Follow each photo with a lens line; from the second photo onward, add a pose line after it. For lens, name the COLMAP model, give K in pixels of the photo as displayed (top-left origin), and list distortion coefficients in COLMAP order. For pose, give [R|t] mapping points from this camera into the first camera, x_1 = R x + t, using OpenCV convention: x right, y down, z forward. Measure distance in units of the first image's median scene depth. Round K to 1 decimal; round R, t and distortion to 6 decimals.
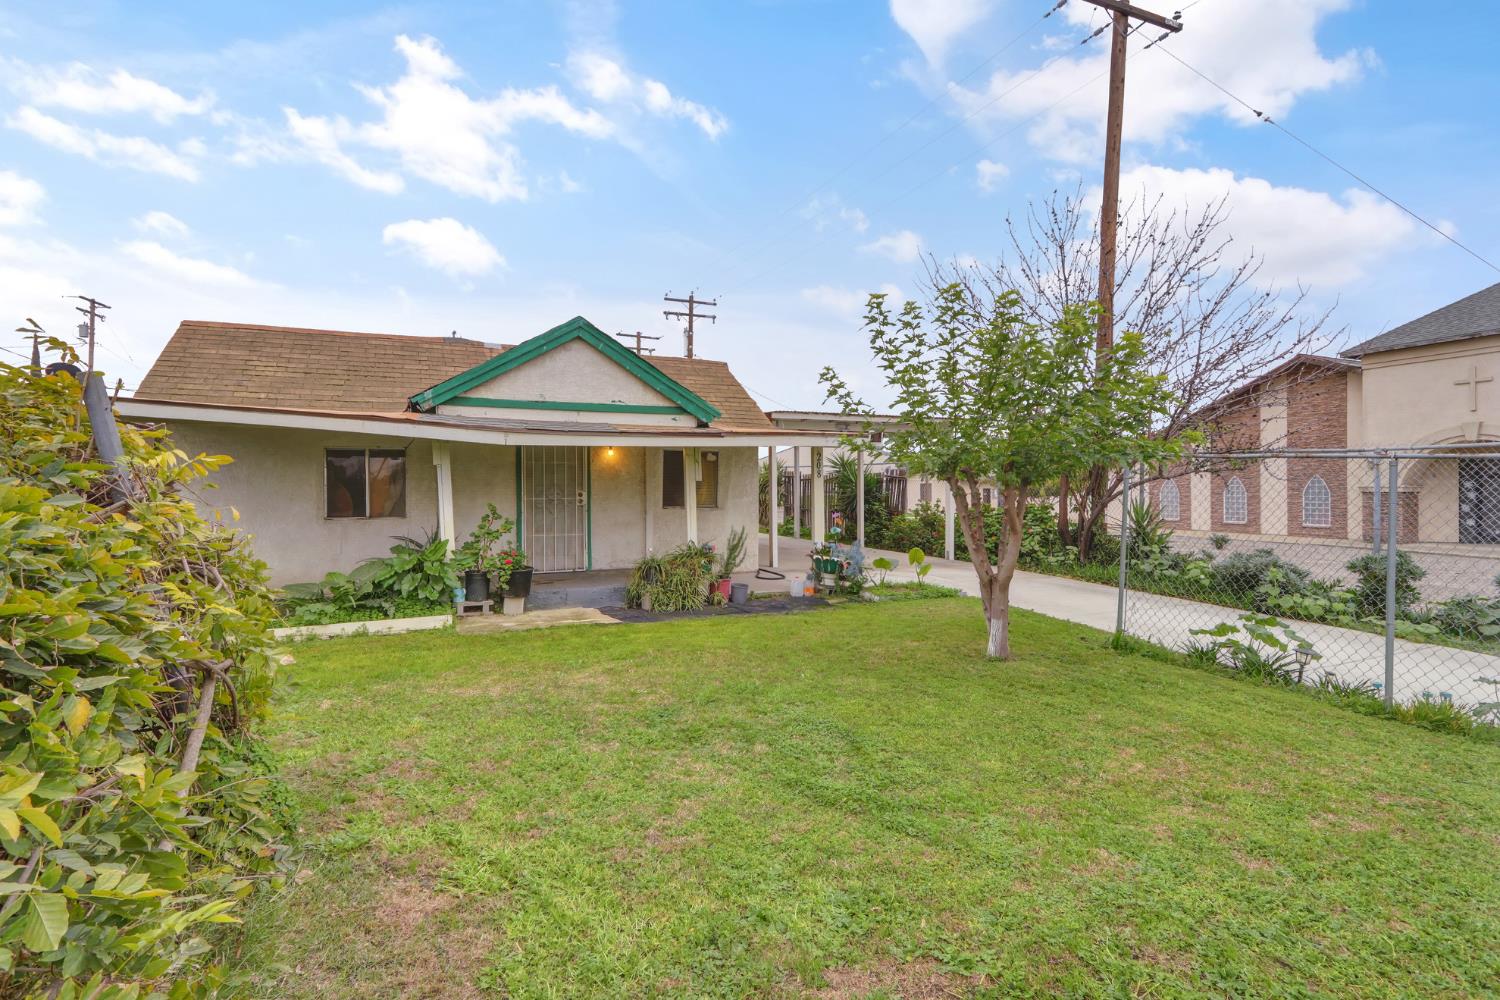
lens RADIAL K [[690.2, 0, 742.7], [0, 690.2, 493.9], [0, 0, 1]] dist [0.000218, -0.000190]
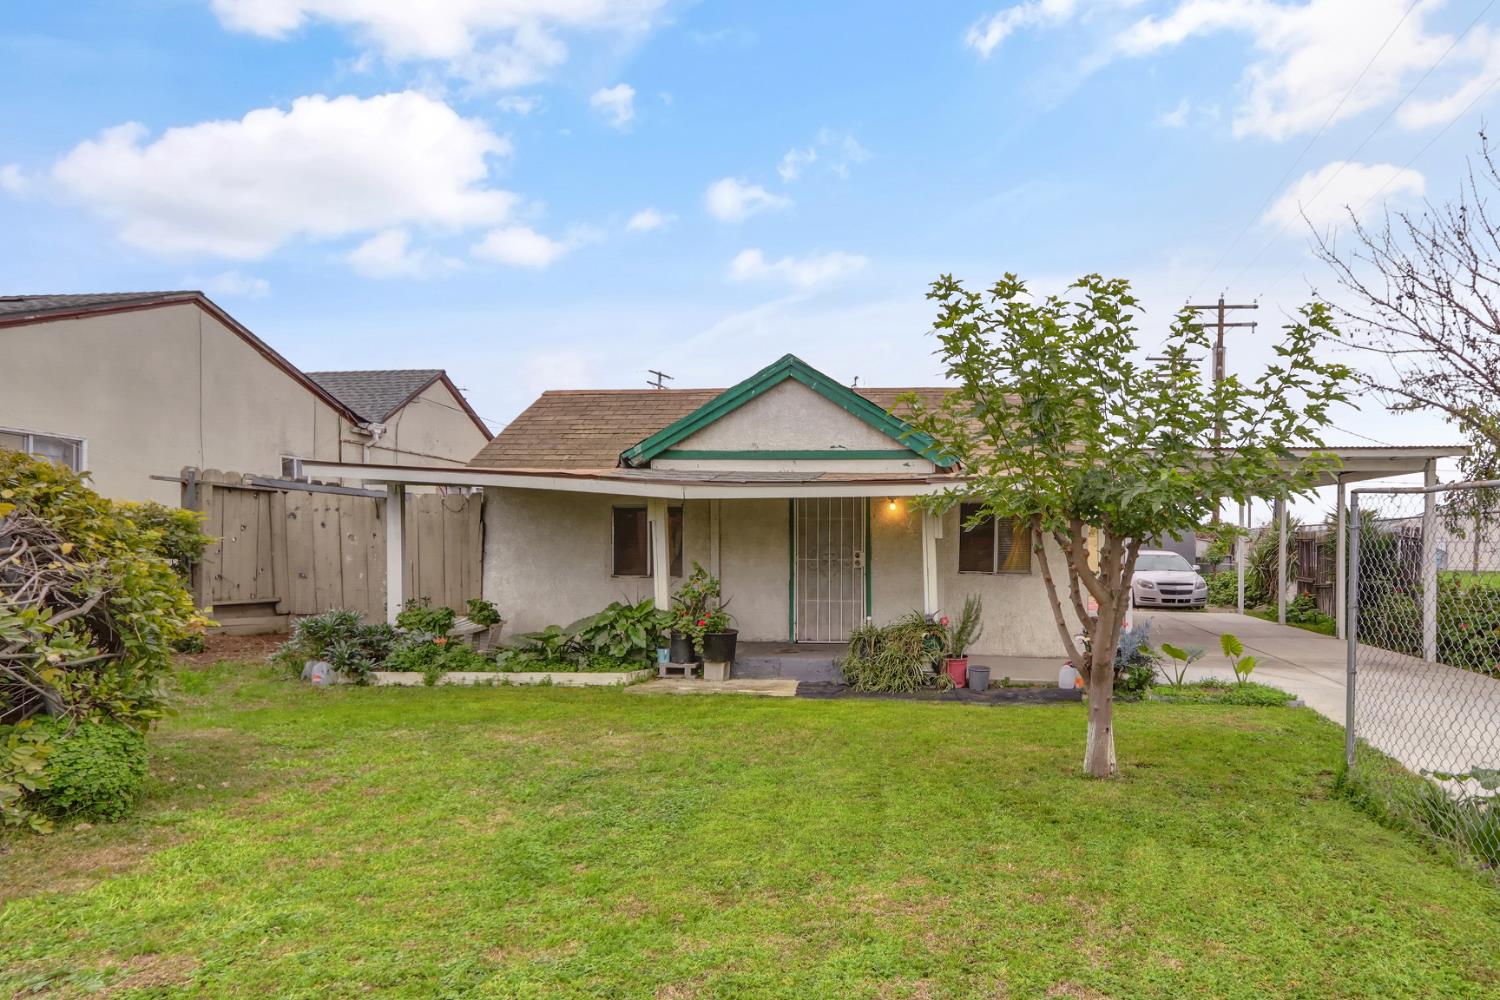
lens RADIAL K [[860.8, 0, 877.3], [0, 860.8, 553.0], [0, 0, 1]] dist [0.001823, -0.000365]
pose [[0.894012, 0.006751, -0.447991, 0.349766], [-0.011849, 0.999893, -0.008577, 0.008983], [0.447885, 0.012976, 0.893997, 0.051103]]
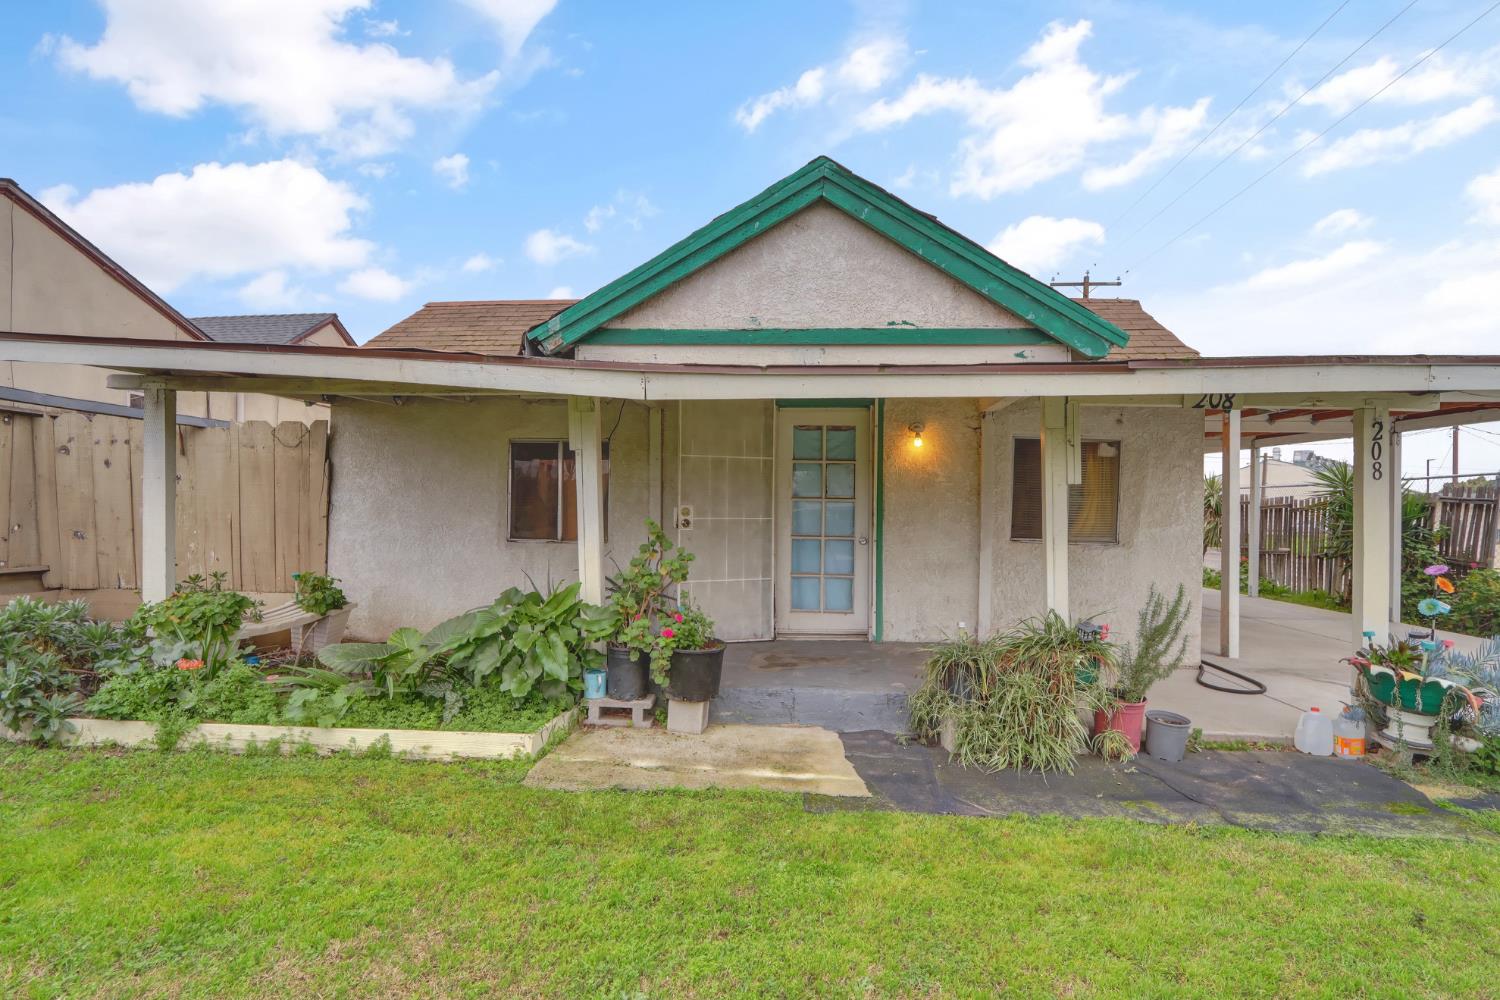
lens RADIAL K [[799.9, 0, 739.6], [0, 799.9, 508.5], [0, 0, 1]] dist [-0.025601, 0.000245]
pose [[0.885358, 0.012115, -0.464752, -0.013354], [-0.021288, 0.999668, -0.014496, 0.011390], [0.464422, 0.022728, 0.885322, 0.433242]]
